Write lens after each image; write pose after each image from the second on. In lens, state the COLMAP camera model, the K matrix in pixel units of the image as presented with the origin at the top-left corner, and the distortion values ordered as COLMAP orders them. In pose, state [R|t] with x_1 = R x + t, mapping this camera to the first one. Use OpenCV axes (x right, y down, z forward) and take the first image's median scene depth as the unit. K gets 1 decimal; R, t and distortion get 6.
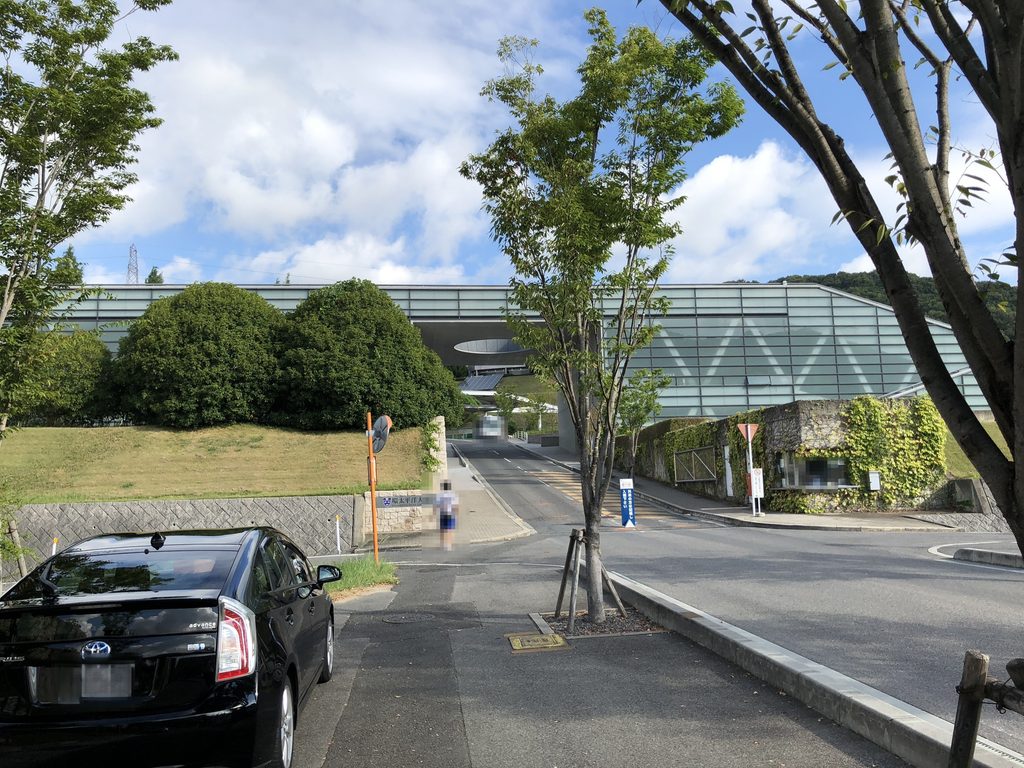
lens RADIAL K [[840.8, 0, 509.4], [0, 840.8, 378.7], [0, 0, 1]] dist [0.015940, -0.036688]
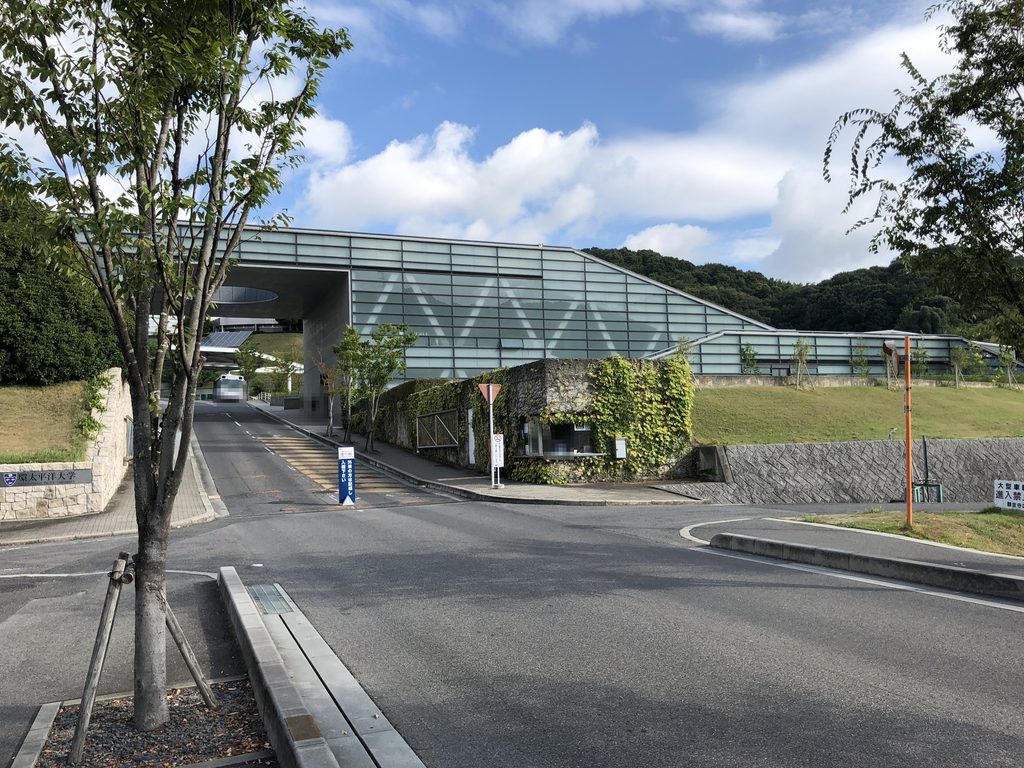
lens RADIAL K [[840.8, 0, 520.2], [0, 840.8, 376.1], [0, 0, 1]] dist [0.015940, -0.036688]
pose [[0.957275, 0.021784, 0.288359, 0.061021], [-0.033213, 0.998842, 0.034799, 0.014107], [-0.287267, -0.042890, 0.956890, 0.153644]]
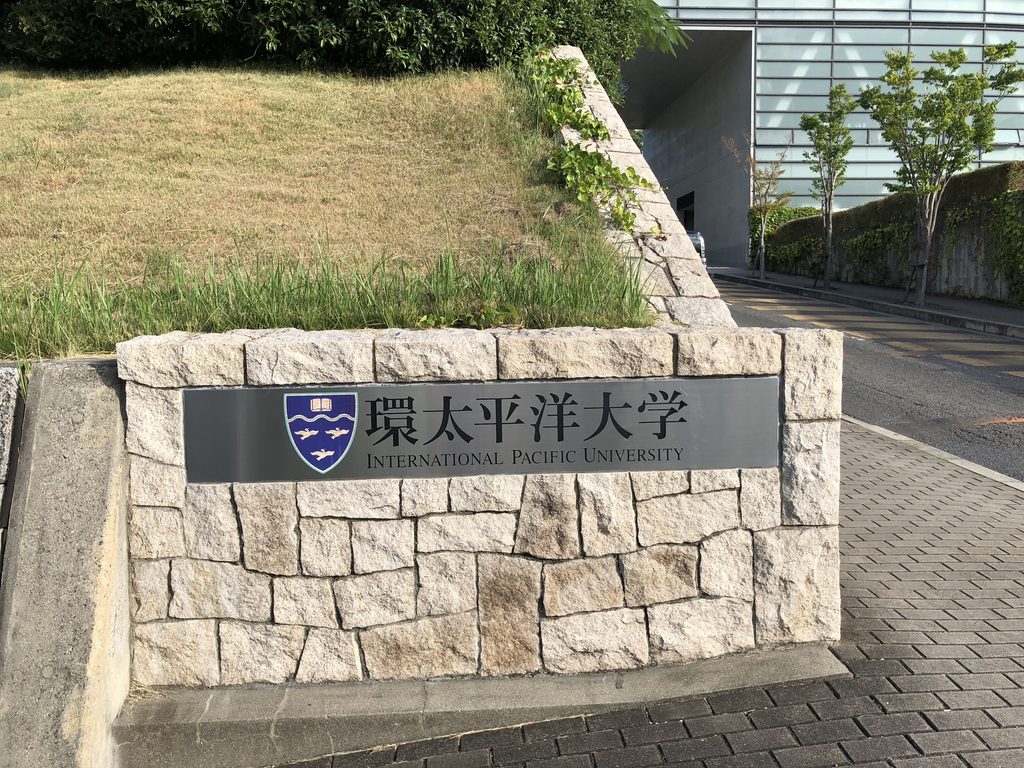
lens RADIAL K [[840.8, 0, 504.0], [0, 840.8, 391.2], [0, 0, 1]] dist [0.015940, -0.036688]
pose [[0.999366, 0.019452, -0.029811, -0.106215], [-0.011988, 0.972485, 0.232656, 0.103395], [0.033517, -0.232151, 0.972102, 0.806047]]
